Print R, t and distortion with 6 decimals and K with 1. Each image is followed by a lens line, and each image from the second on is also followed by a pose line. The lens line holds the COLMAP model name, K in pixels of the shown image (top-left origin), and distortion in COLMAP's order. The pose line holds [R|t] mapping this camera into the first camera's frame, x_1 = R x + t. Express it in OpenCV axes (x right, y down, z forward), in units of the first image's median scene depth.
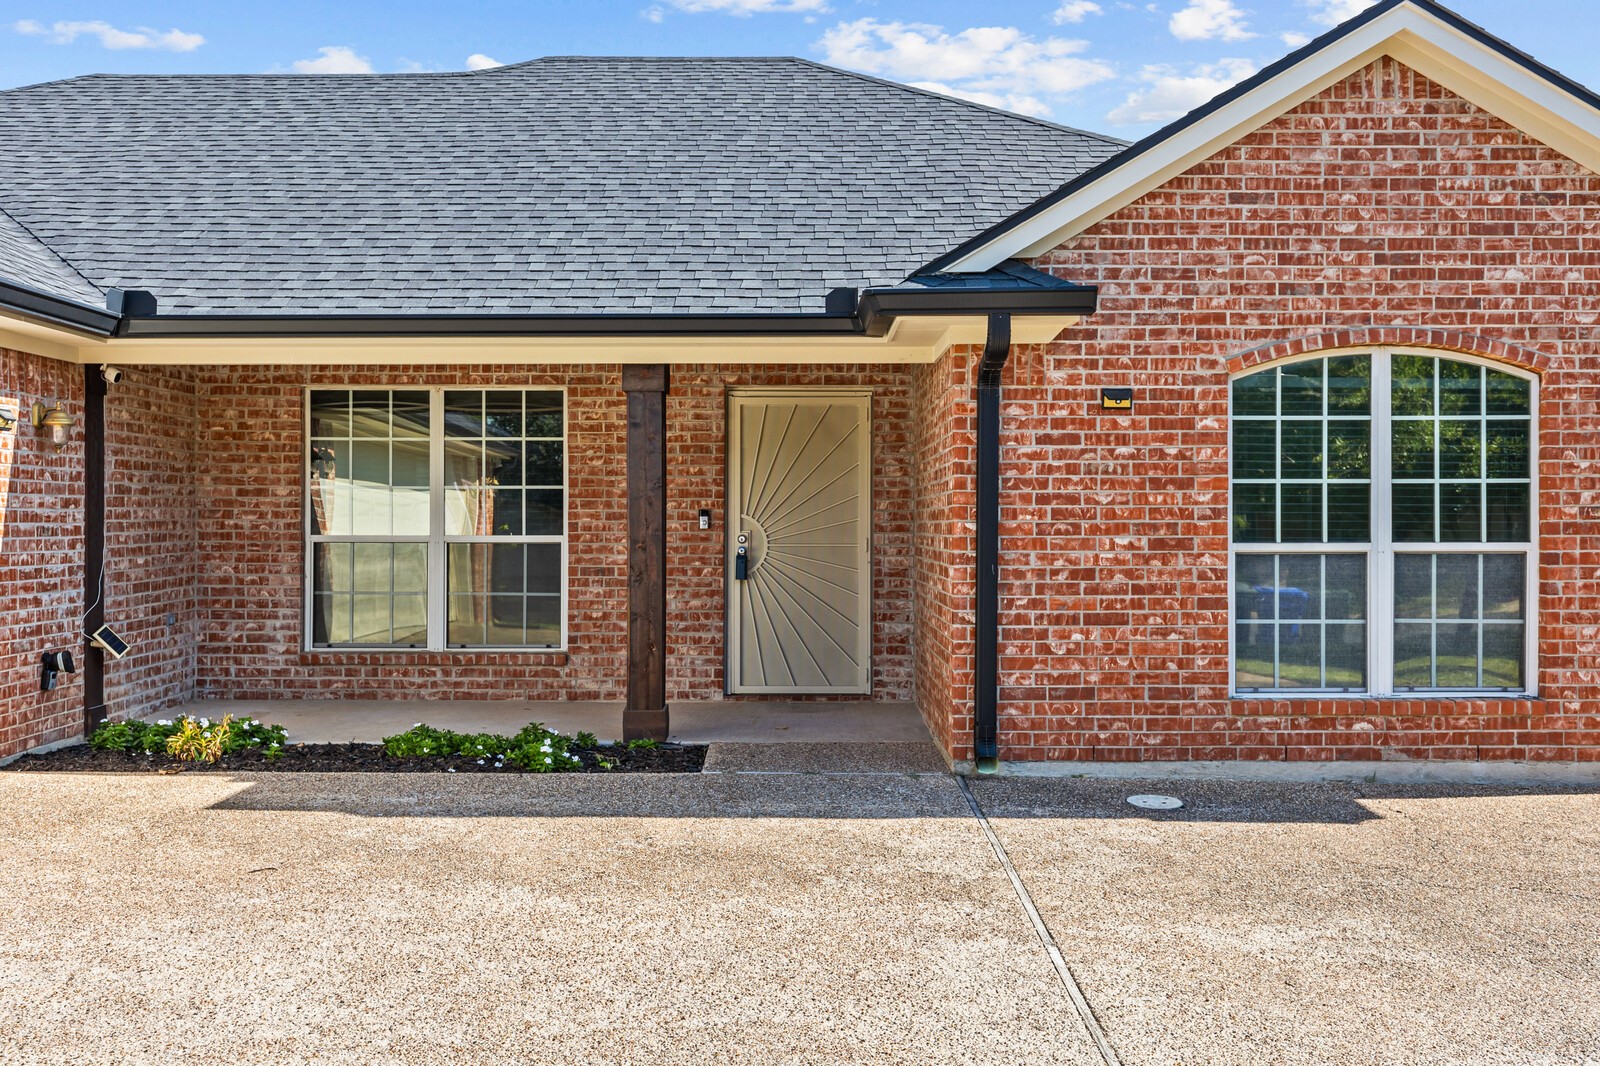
lens RADIAL K [[1428.6, 0, 807.0], [0, 1428.6, 527.8], [0, 0, 1]] dist [0.003111, 0.008462]
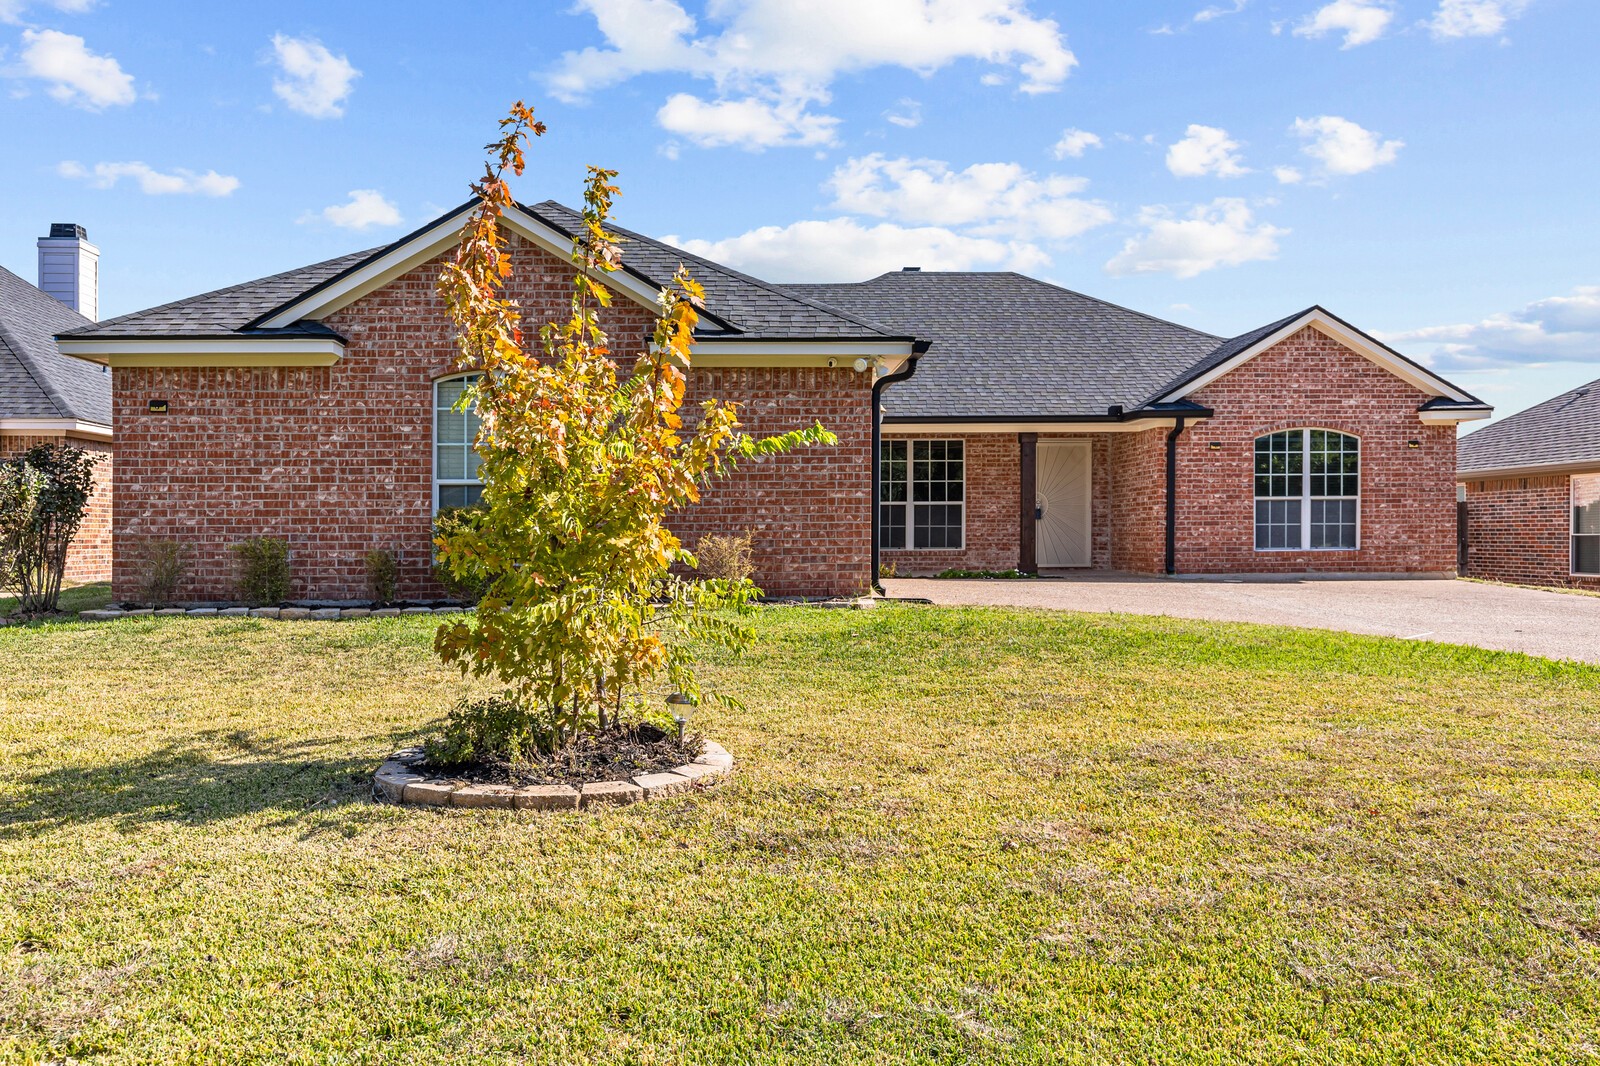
lens RADIAL K [[1307.5, 0, 800.2], [0, 1307.5, 569.9], [0, 0, 1]] dist [0.010250, 0.003374]
pose [[0.998982, -0.007153, 0.044545, -0.634530], [0.006167, 0.999734, 0.022241, 0.081785], [-0.044692, -0.021943, 0.998760, -1.372768]]
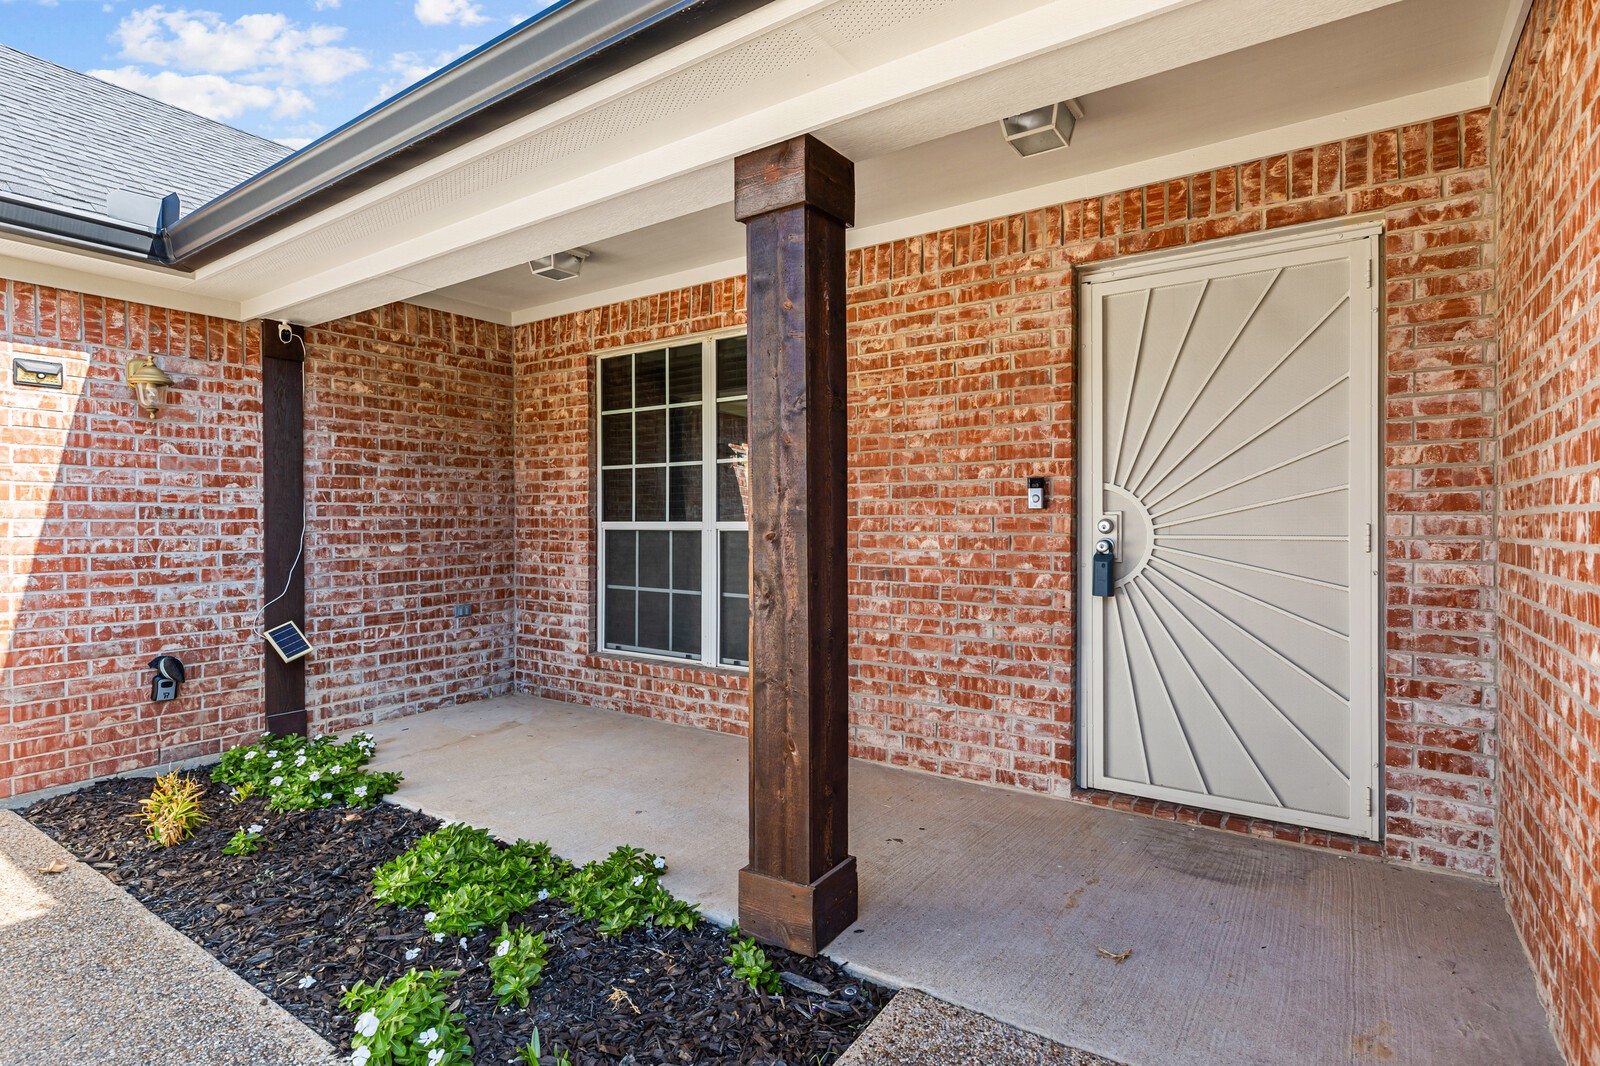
lens RADIAL K [[801.6, 0, 794.8], [0, 801.6, 524.6], [0, 0, 1]] dist [-0.000439, 0.000043]
pose [[0.821520, -0.001174, -0.570178, 0.043100], [-0.001036, 0.999993, -0.003552, 0.010044], [0.570178, 0.003508, 0.821514, 0.771424]]
